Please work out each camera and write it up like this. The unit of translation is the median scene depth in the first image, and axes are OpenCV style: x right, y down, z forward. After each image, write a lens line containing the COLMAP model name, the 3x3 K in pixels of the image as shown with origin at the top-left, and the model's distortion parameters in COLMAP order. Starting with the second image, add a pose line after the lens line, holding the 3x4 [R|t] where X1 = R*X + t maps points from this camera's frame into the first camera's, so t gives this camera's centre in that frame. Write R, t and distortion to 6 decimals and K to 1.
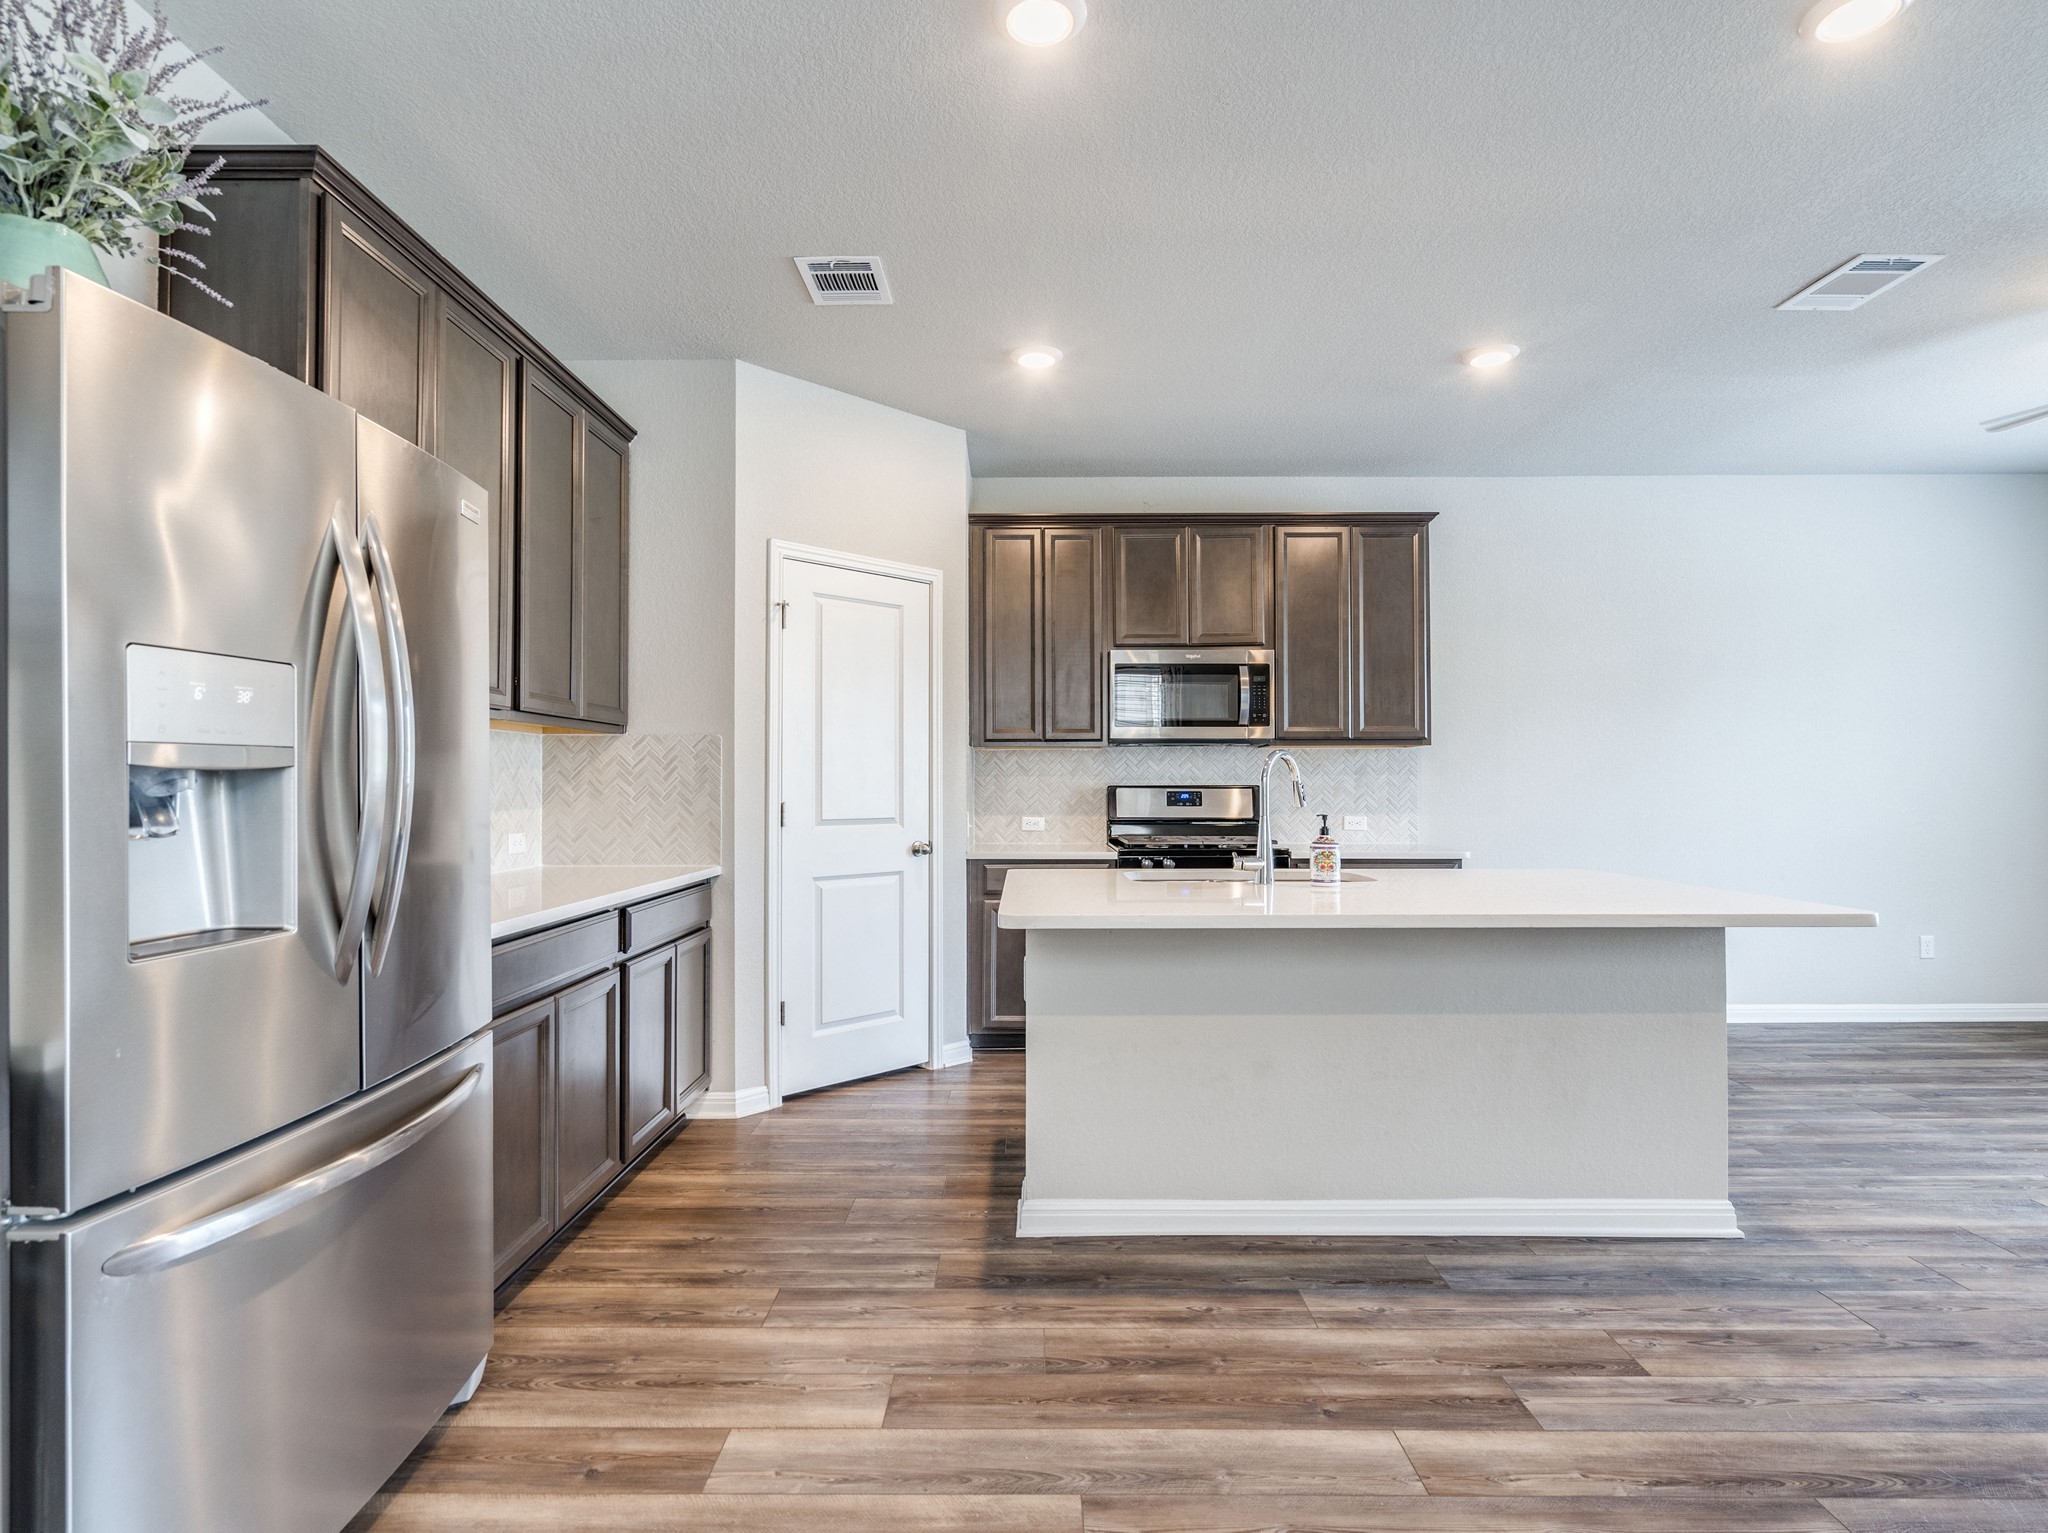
lens RADIAL K [[1037.1, 0, 1022.8], [0, 1037.1, 782.7], [0, 0, 1]] dist [-0.002940, 0.000120]
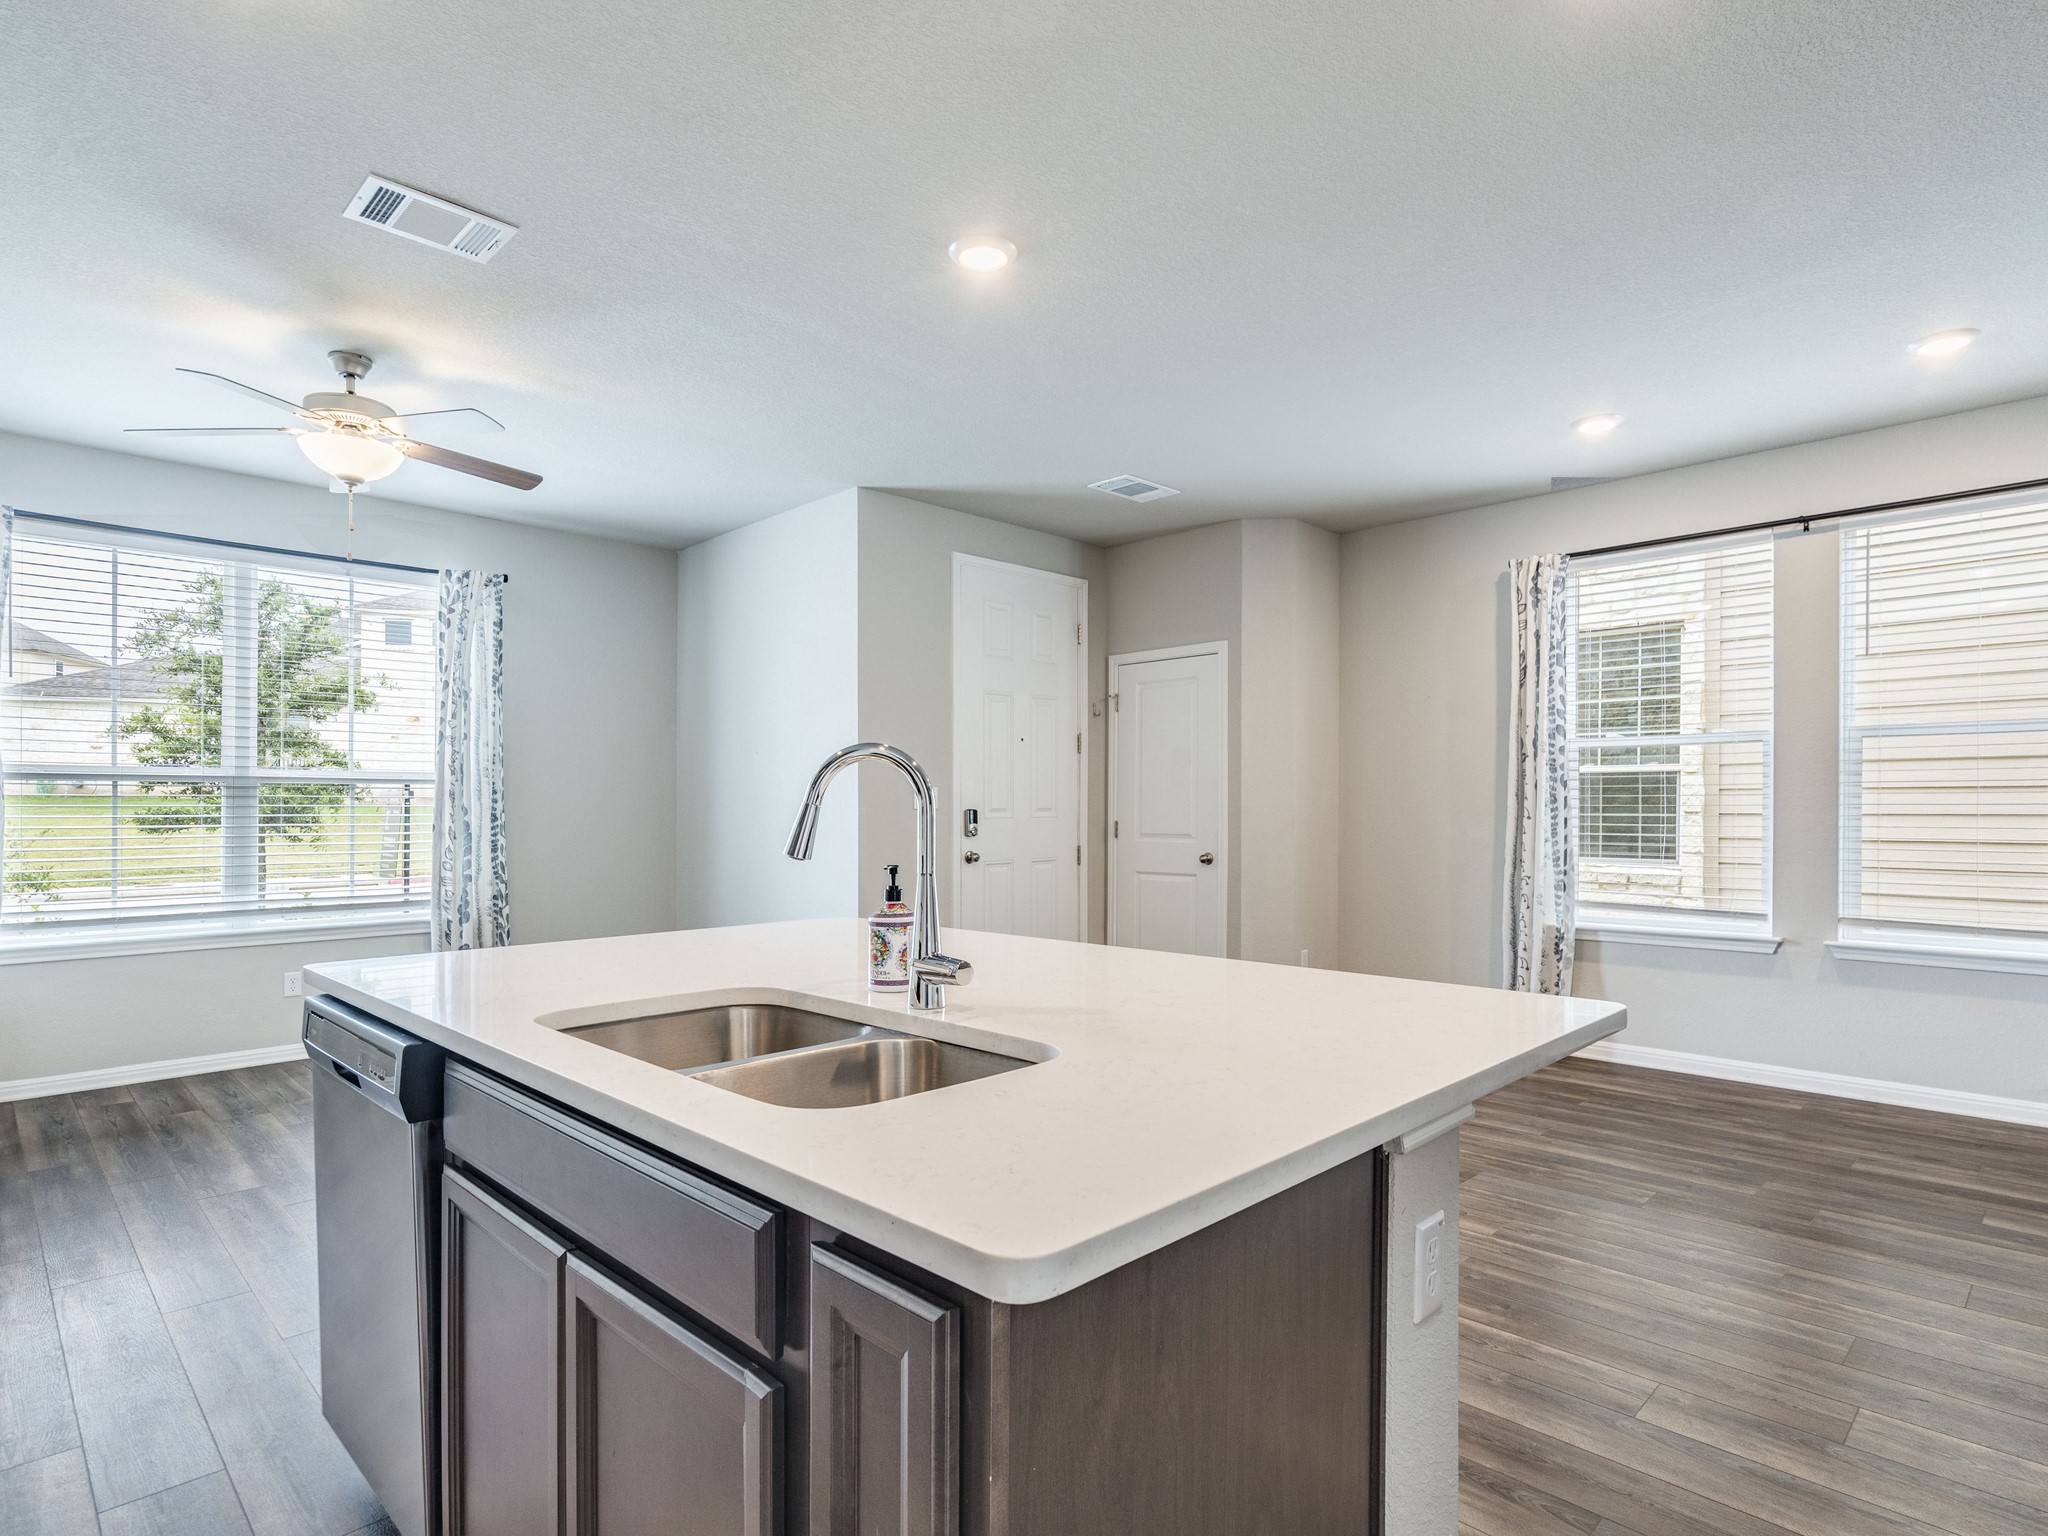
lens RADIAL K [[1080.6, 0, 1025.4], [0, 1080.6, 790.4], [0, 0, 1]] dist [-0.002460, -0.000014]
pose [[-0.713056, 0.015503, 0.700936, -0.207992], [0.002235, 0.999801, -0.019839, -0.000443], [-0.701104, -0.012580, -0.712948, 1.534504]]
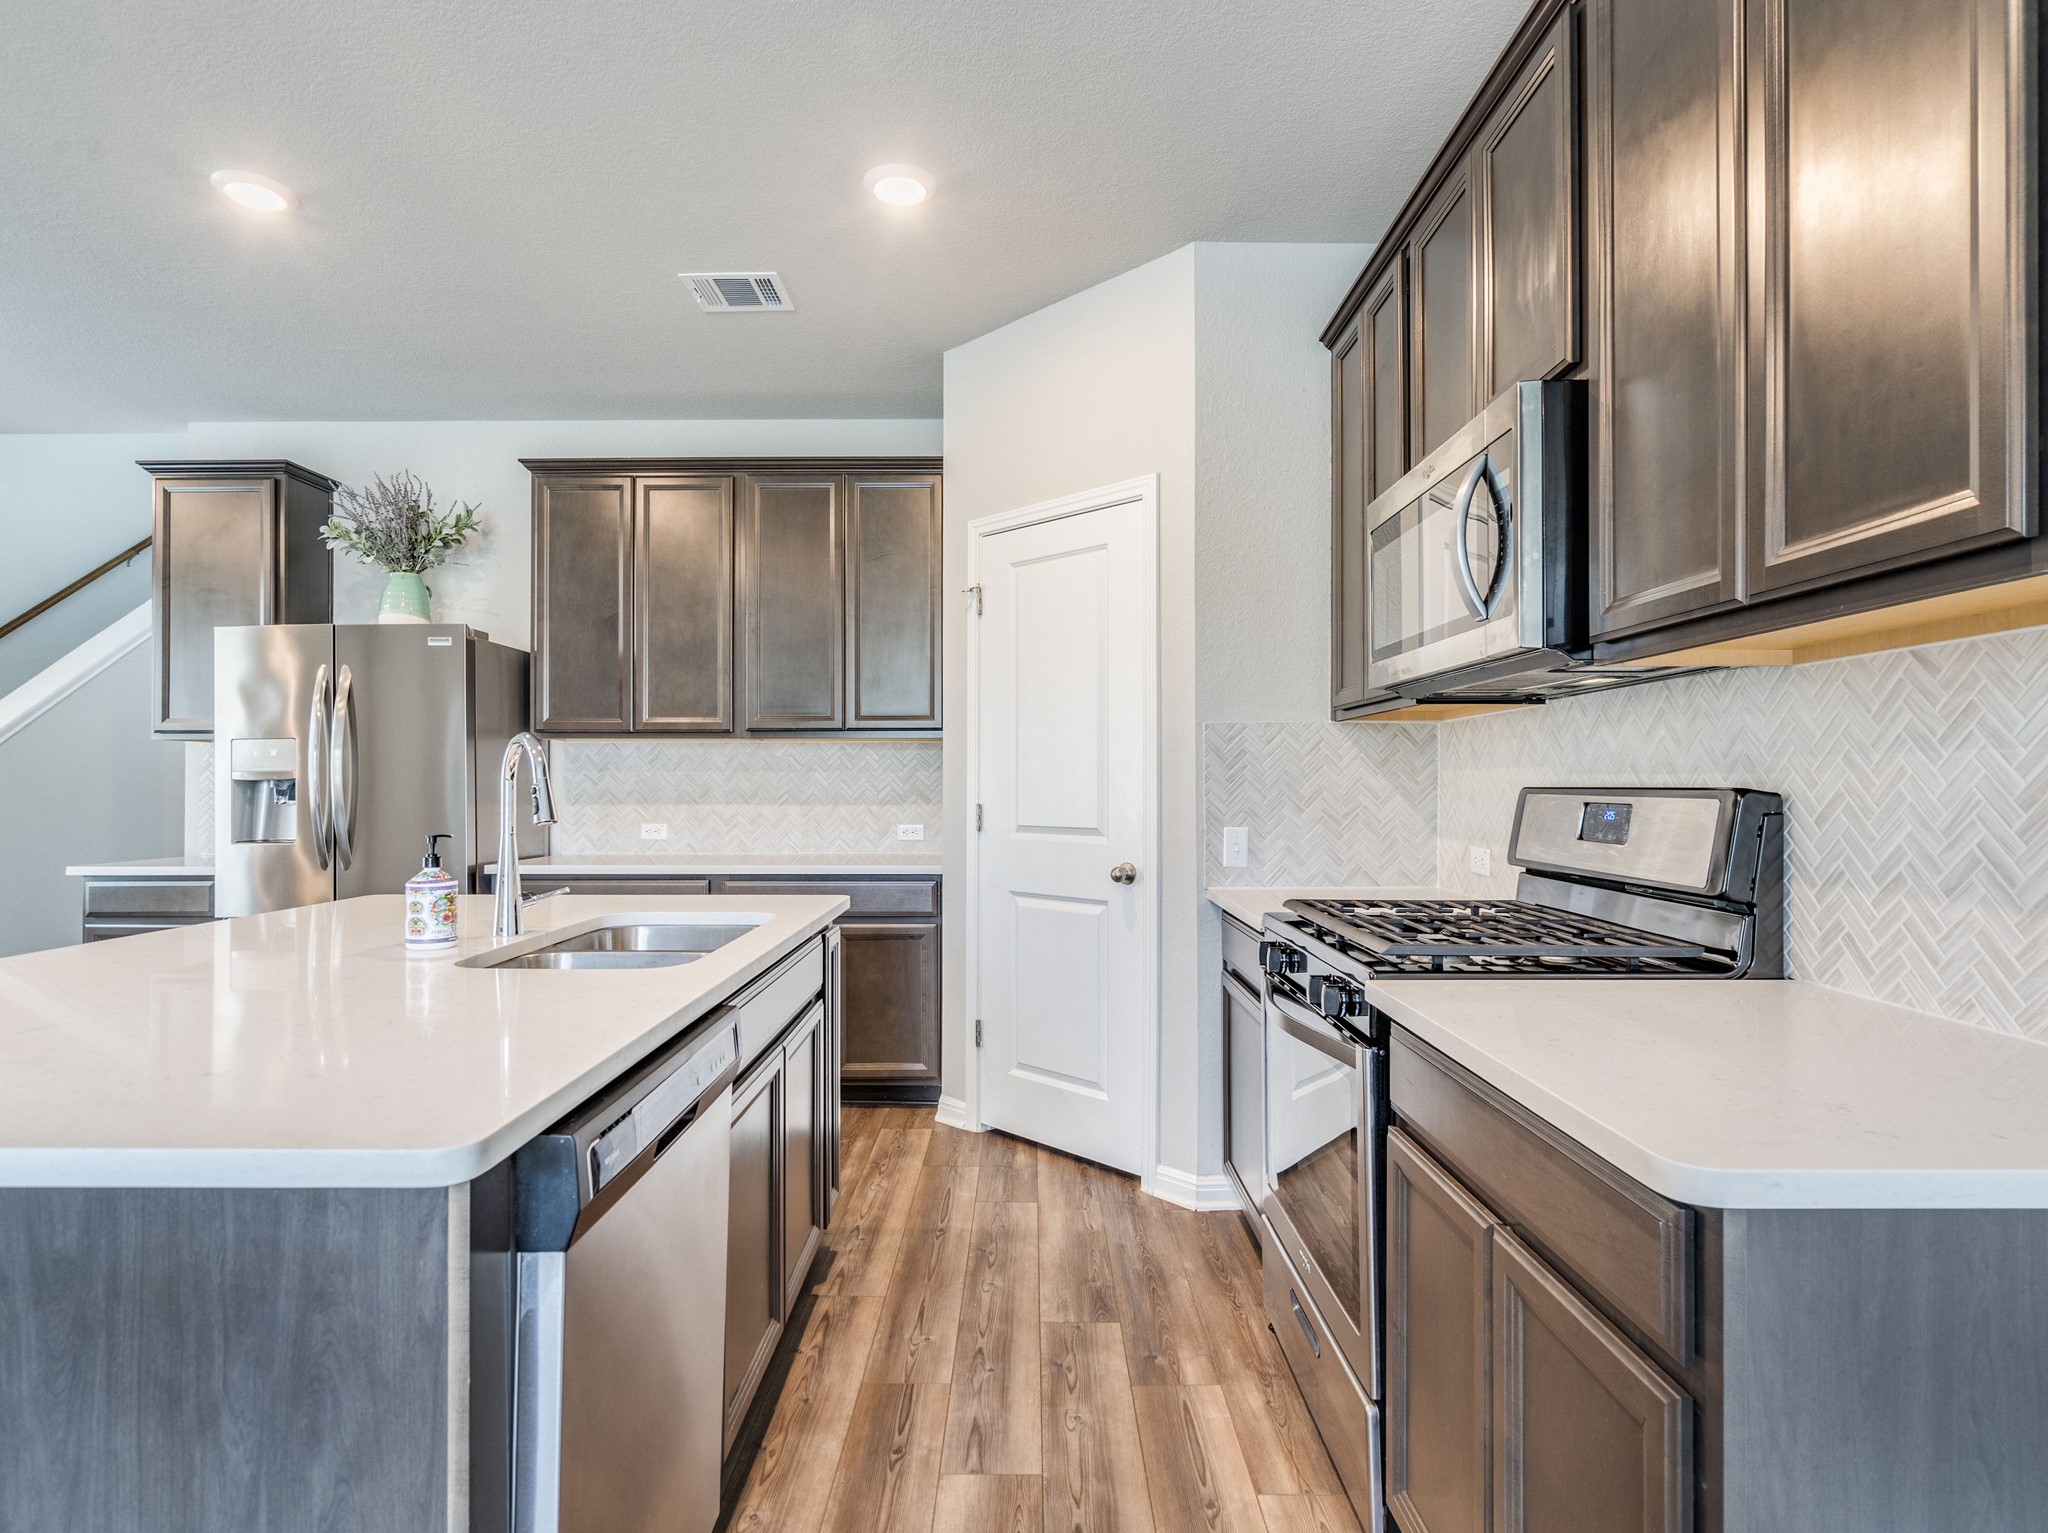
lens RADIAL K [[1080.6, 0, 1021.7], [0, 1080.6, 778.5], [0, 0, 1]] dist [-0.002460, -0.000014]
pose [[0.001934, -0.001810, -0.999996, 1.055623], [0.004625, 0.999988, -0.001801, -0.002318], [0.999987, -0.004622, 0.001942, 1.512429]]
